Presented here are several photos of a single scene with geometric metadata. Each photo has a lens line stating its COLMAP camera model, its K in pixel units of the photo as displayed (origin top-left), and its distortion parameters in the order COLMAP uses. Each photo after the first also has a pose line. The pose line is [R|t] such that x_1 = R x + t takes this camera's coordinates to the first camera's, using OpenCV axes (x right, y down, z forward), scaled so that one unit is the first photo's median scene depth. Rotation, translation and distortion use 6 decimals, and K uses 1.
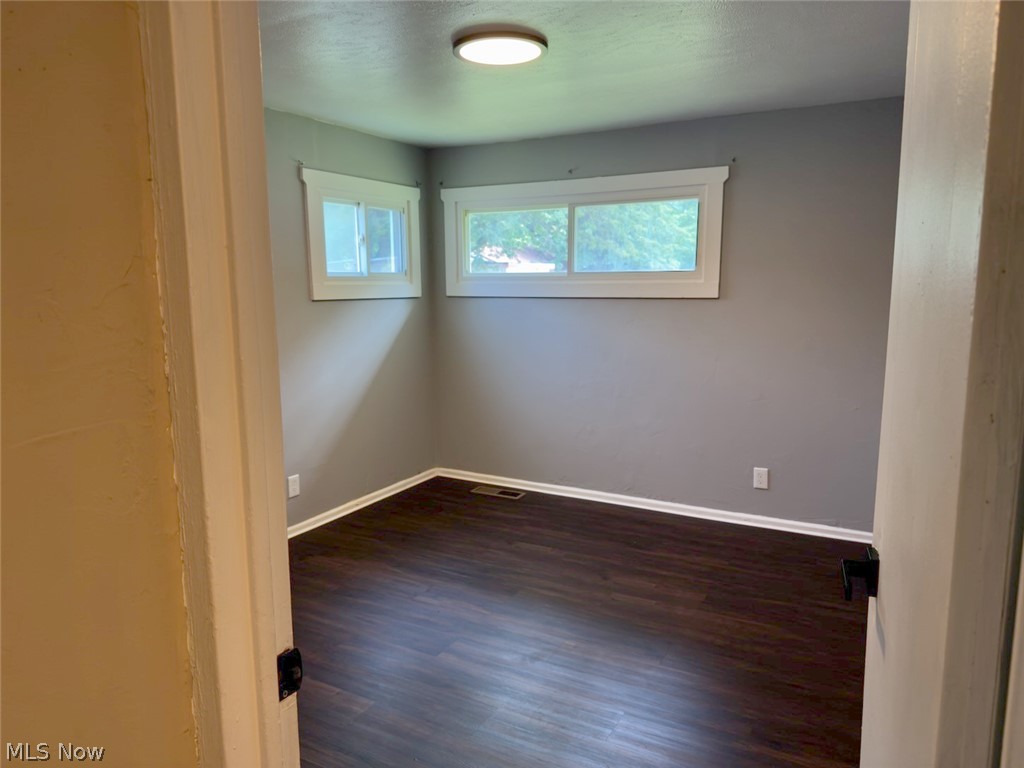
lens RADIAL K [[713.3, 0, 512.0], [0, 713.3, 384.0], [0, 0, 1]] dist [0.110306, -0.151348]
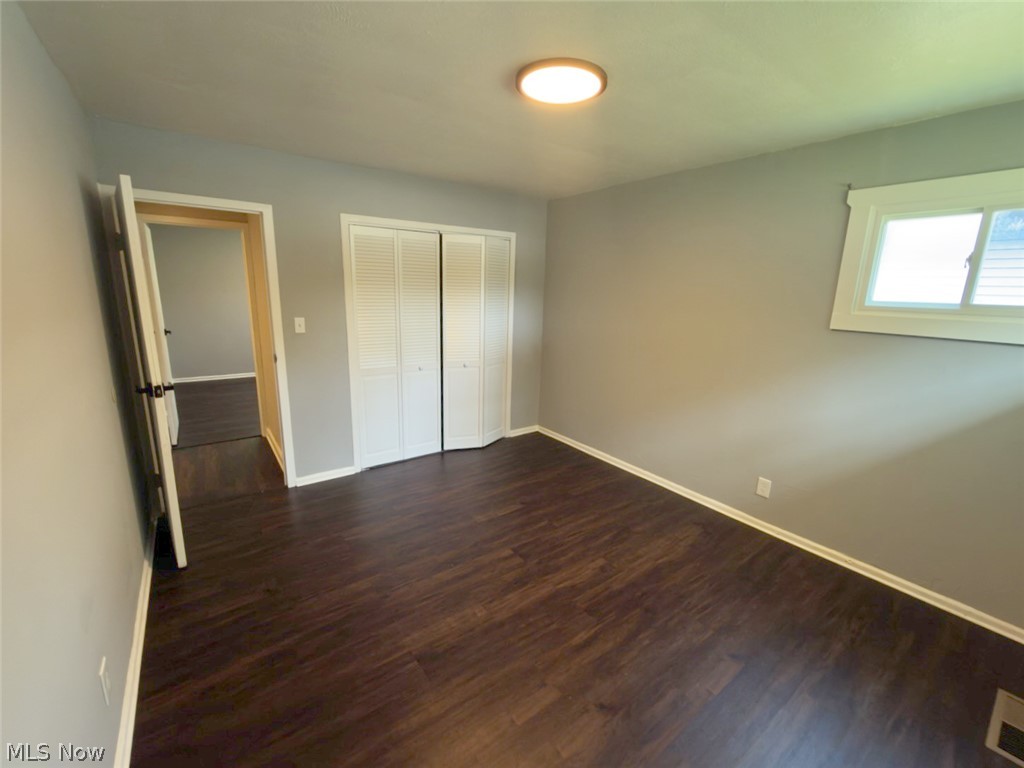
lens RADIAL K [[431.8, 0, 513.0], [0, 431.8, 383.1], [0, 0, 1]] dist [-0.001036, 0.000158]
pose [[-0.405910, 0.193506, -0.893192, 0.431050], [-0.156495, 0.948176, 0.276536, -0.140593], [0.900415, 0.252029, -0.354591, 0.834162]]
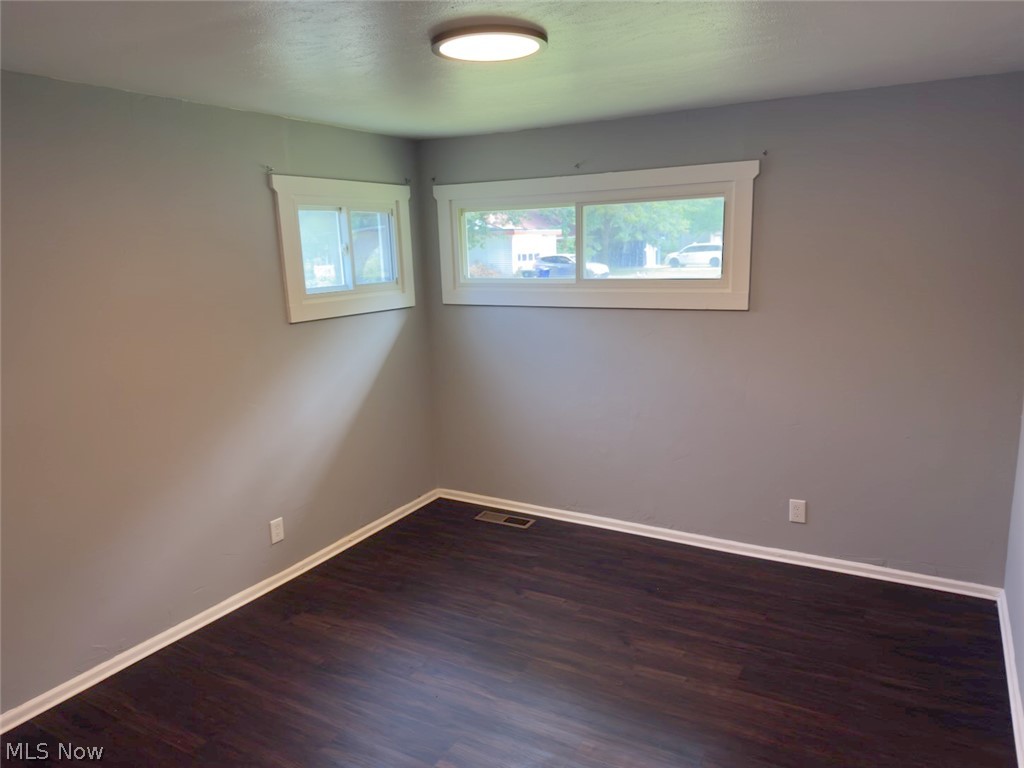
lens RADIAL K [[713.3, 0, 512.0], [0, 713.3, 384.0], [0, 0, 1]] dist [0.110306, -0.151348]
pose [[0.999647, -0.022584, -0.014013, 0.007870], [0.023250, 0.998509, 0.049397, -0.078458], [0.012877, -0.049705, 0.998681, 0.109045]]
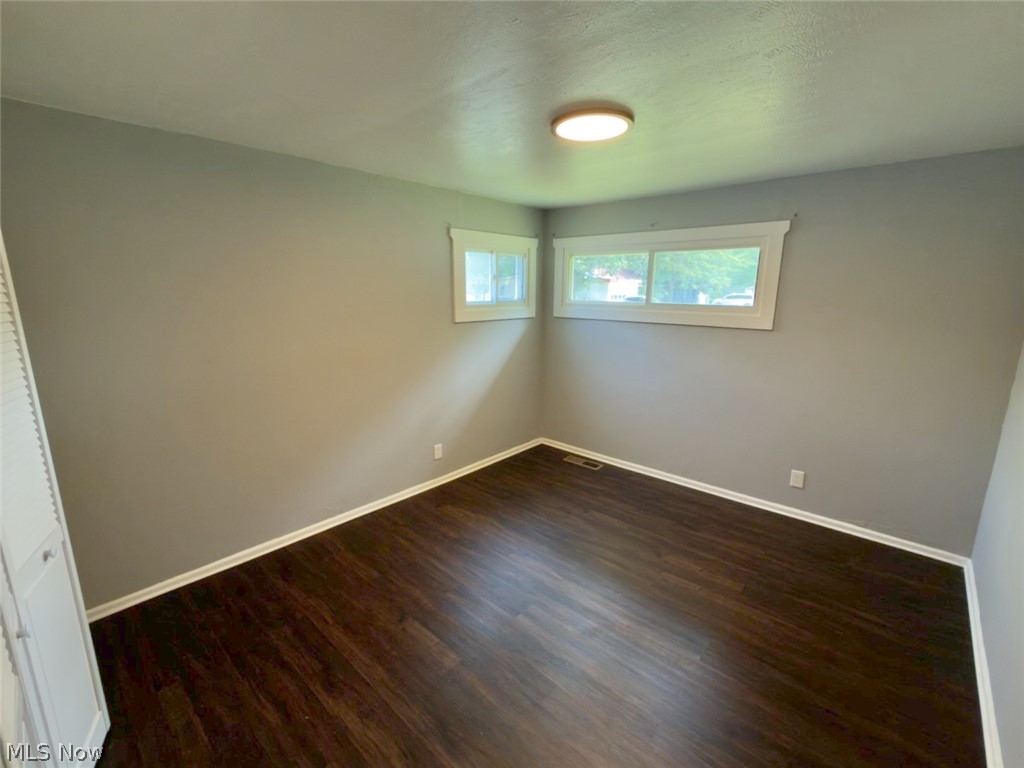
lens RADIAL K [[446.2, 0, 512.0], [0, 446.2, 384.0], [0, 0, 1]] dist [0.002926, 0.000180]
pose [[0.976179, 0.056912, -0.209371, 0.021349], [-0.042820, 0.996540, 0.071236, -0.063409], [0.212700, -0.060574, 0.975238, 0.166439]]
